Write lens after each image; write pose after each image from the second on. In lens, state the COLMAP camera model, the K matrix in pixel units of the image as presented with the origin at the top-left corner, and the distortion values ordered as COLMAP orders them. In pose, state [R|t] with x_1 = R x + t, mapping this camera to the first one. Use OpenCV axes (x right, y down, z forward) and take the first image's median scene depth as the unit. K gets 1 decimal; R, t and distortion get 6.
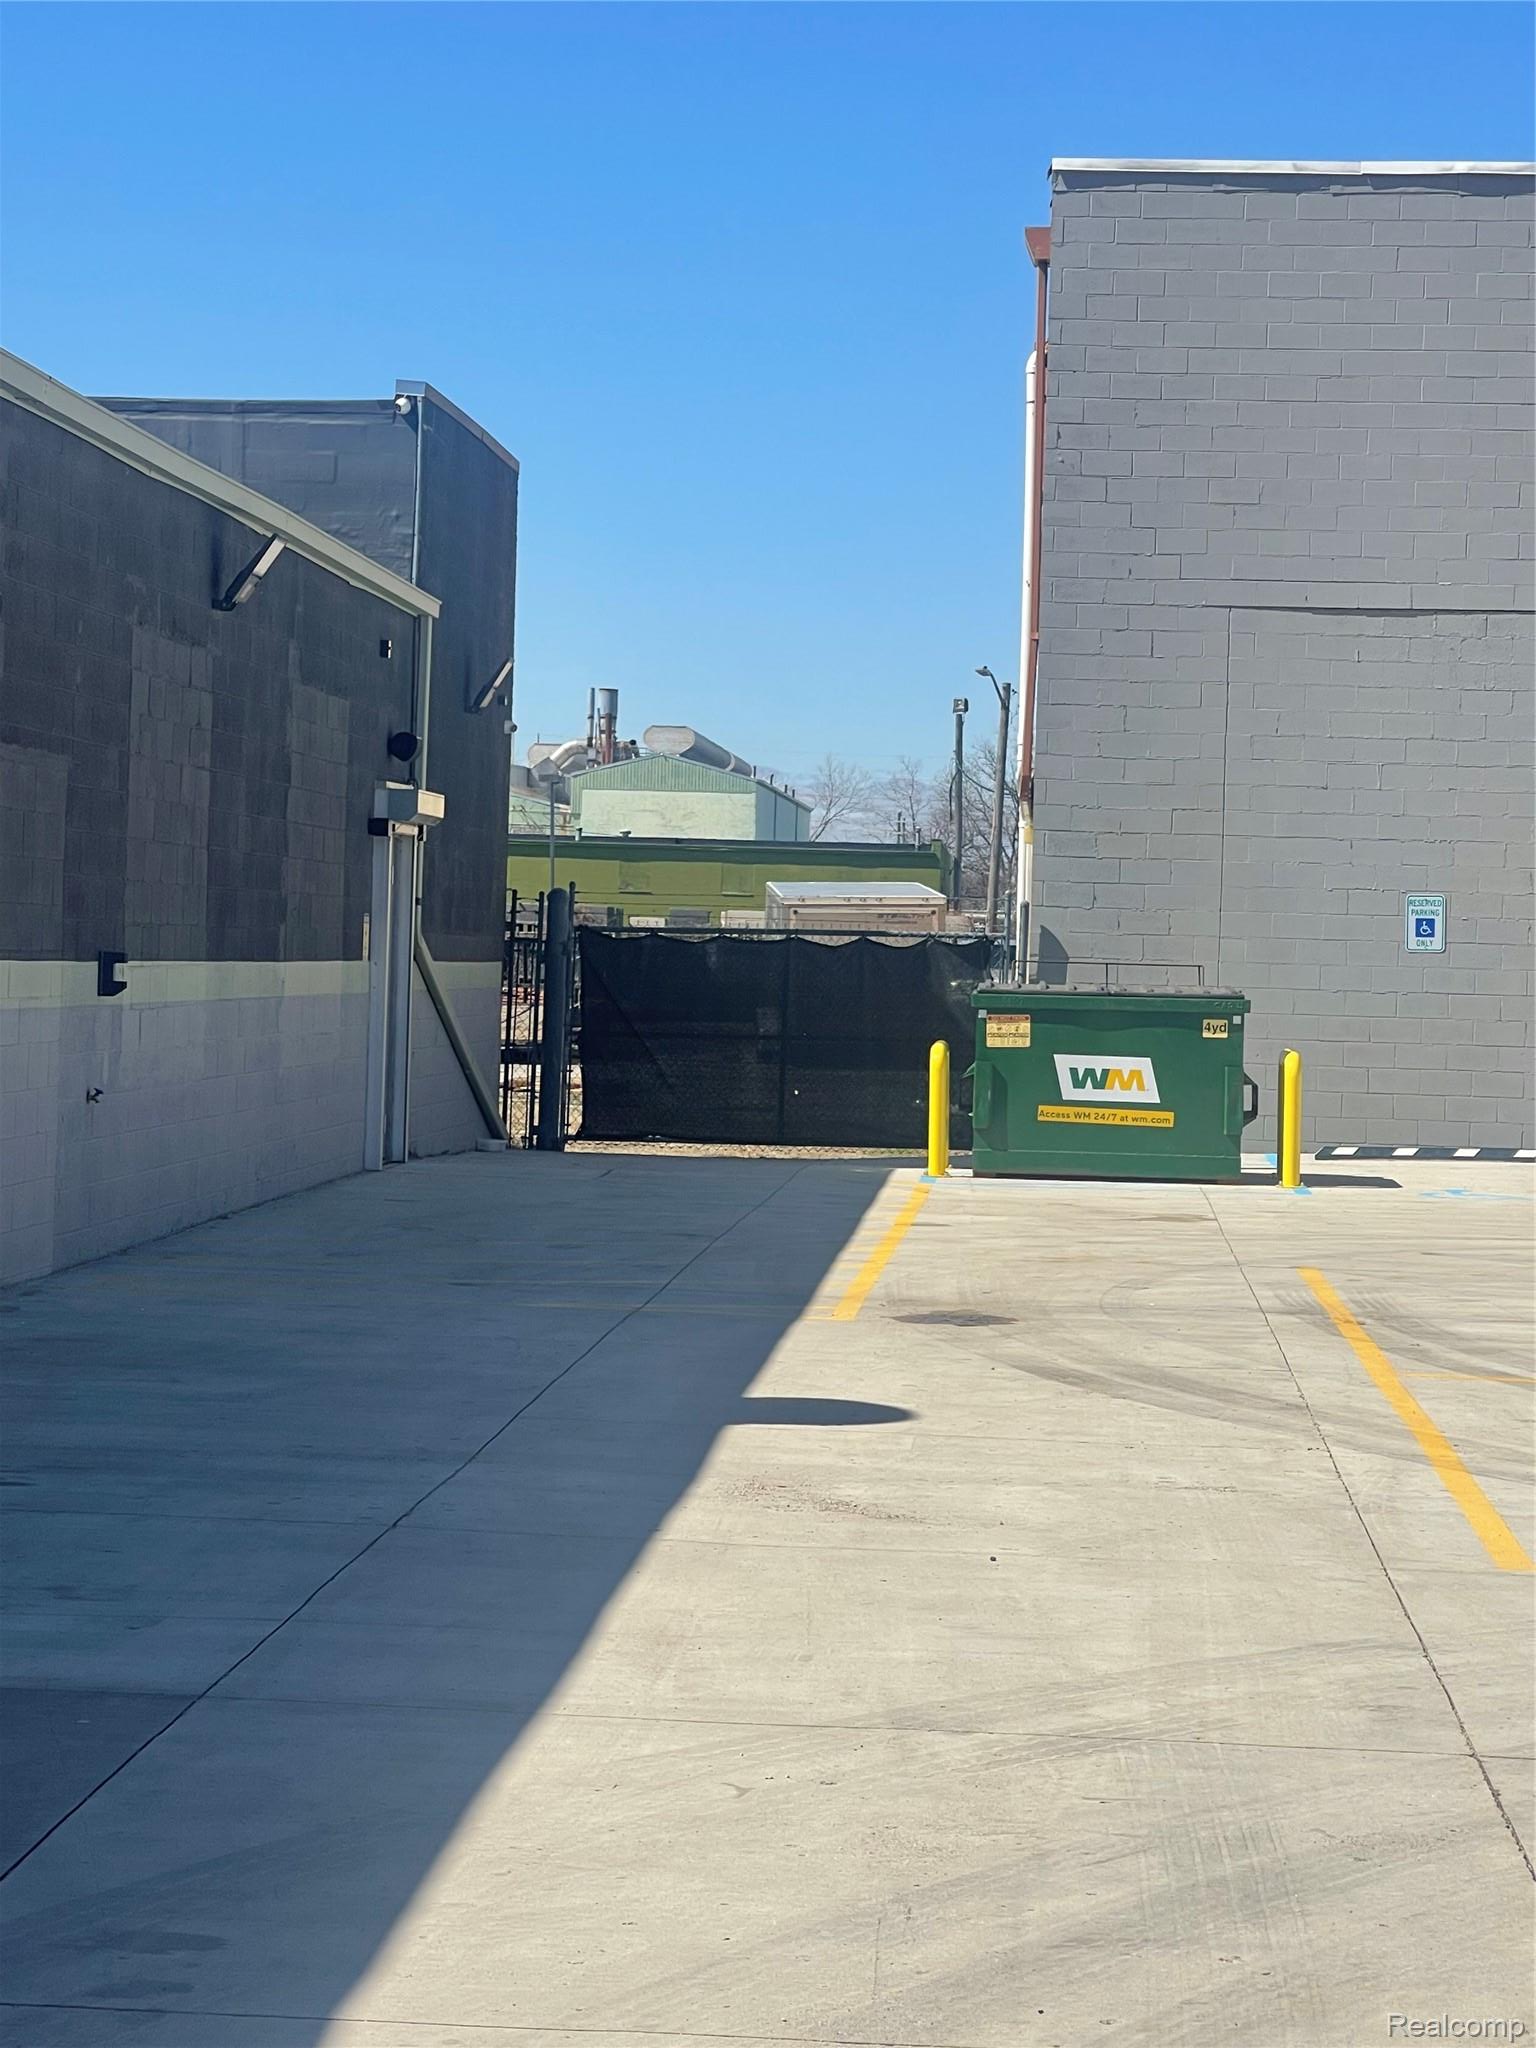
lens RADIAL K [[4455.3, 0, 768.0], [0, 4455.3, 1024.0], [0, 0, 1]] dist [0.118192, 1.396885]
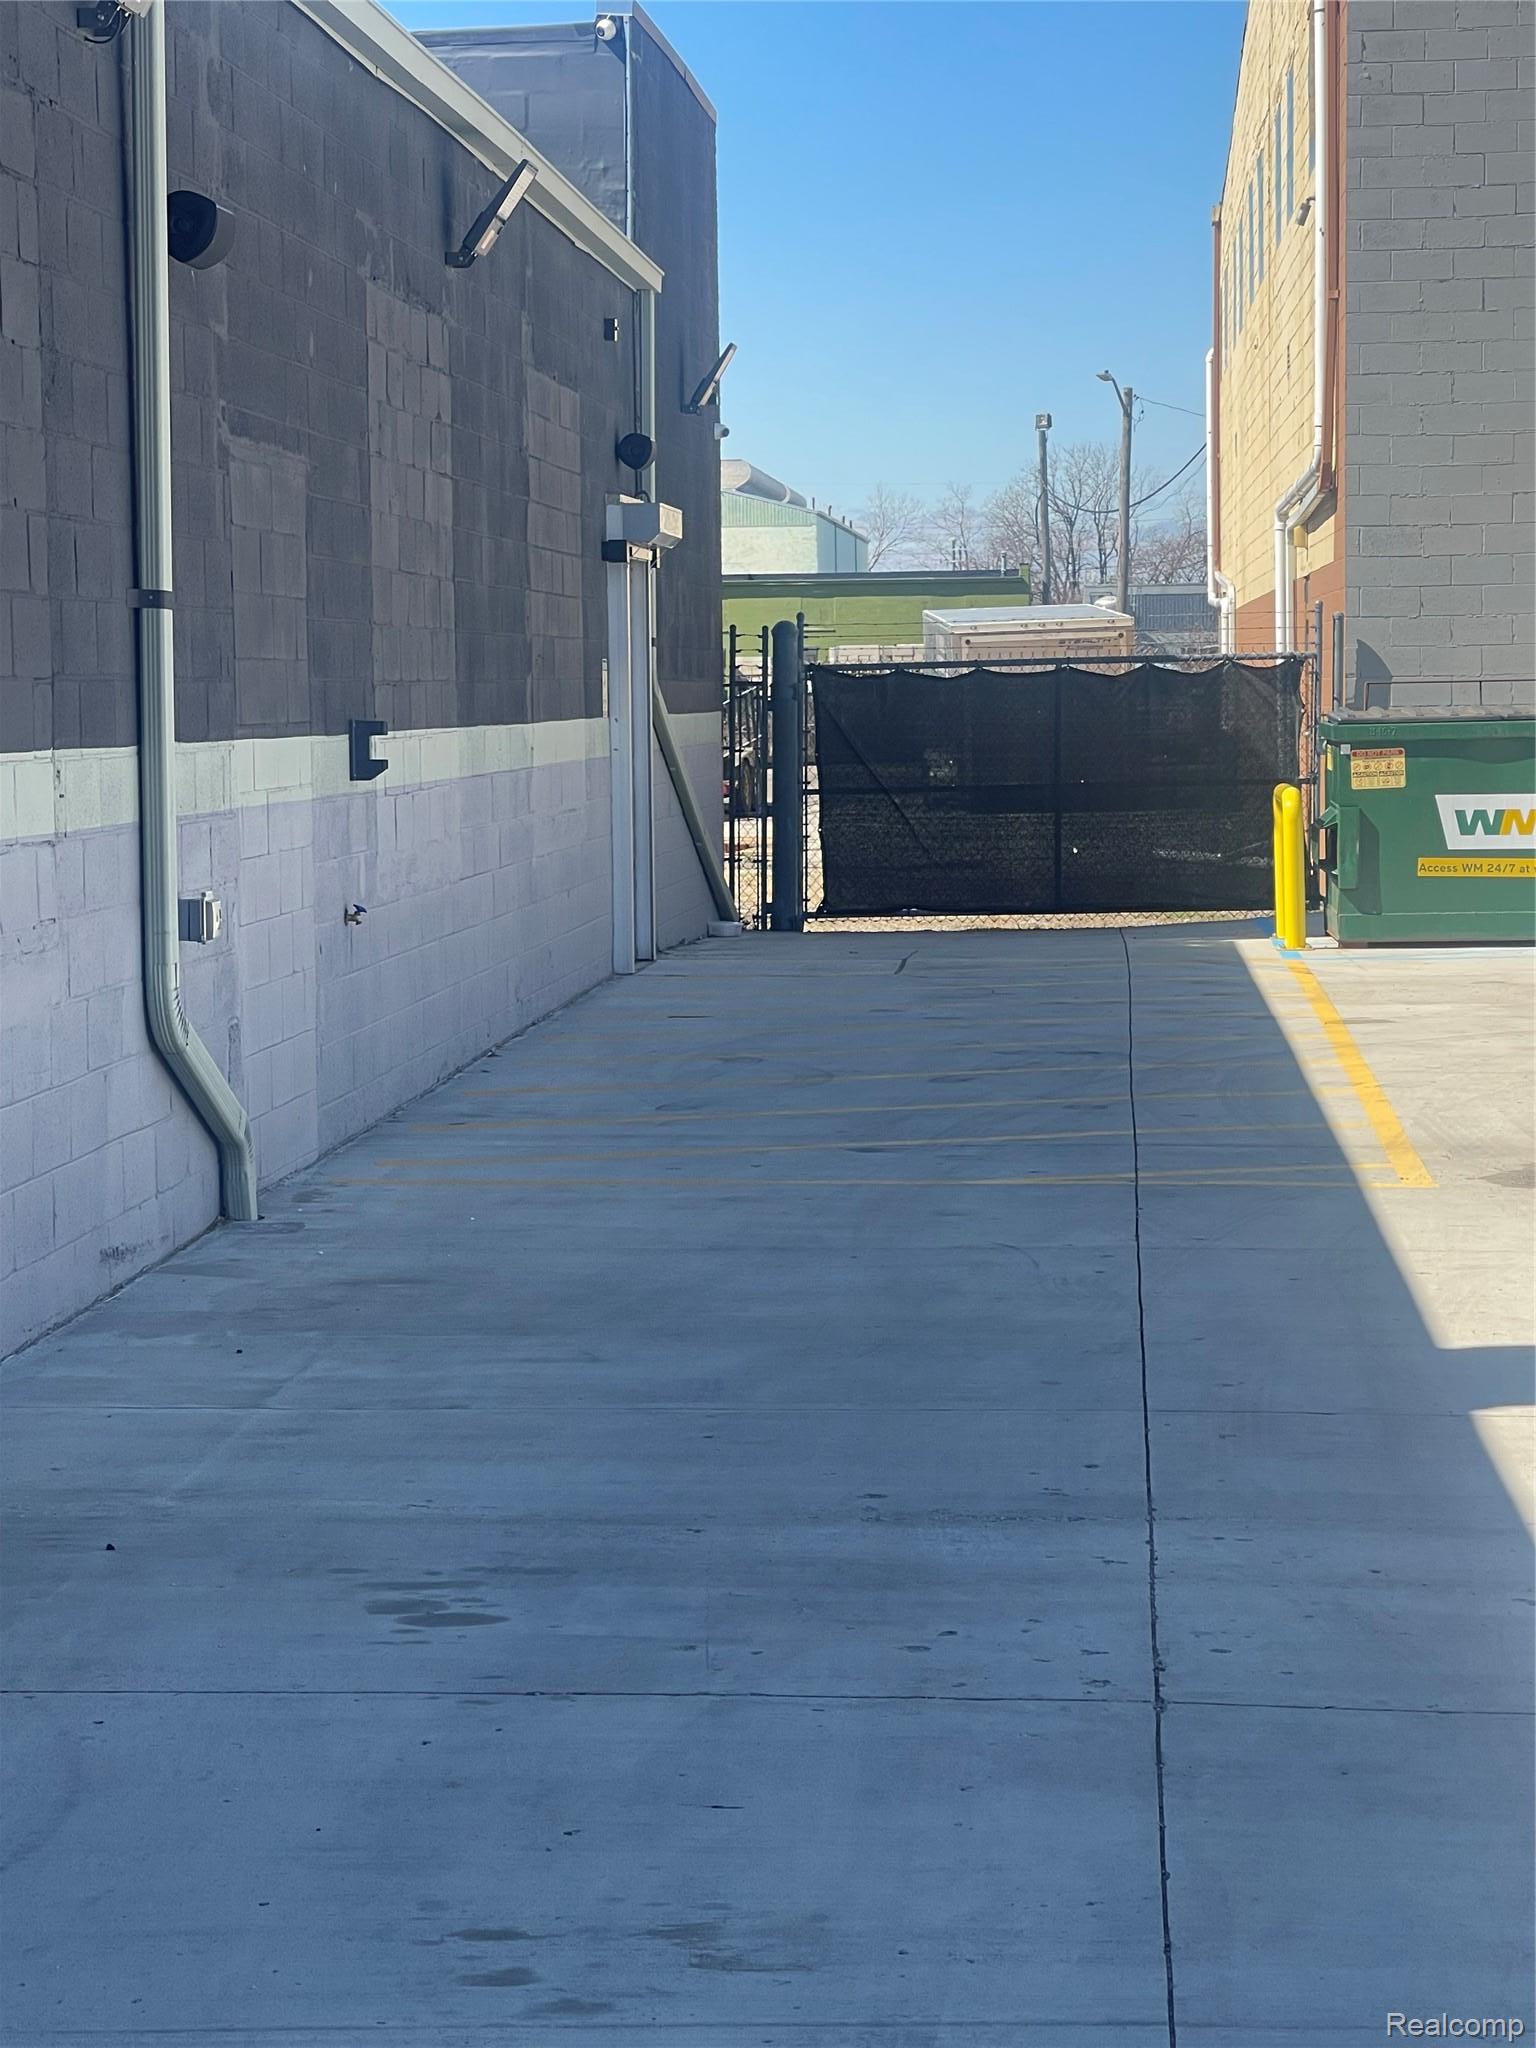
lens RADIAL K [[4455.3, 0, 768.0], [0, 4455.3, 1024.0], [0, 0, 1]] dist [0.118192, 1.396885]
pose [[0.999063, -0.041526, -0.012236, -0.050218], [0.042171, 0.997406, 0.058336, -0.004331], [0.009782, -0.058797, 0.998222, 0.175131]]
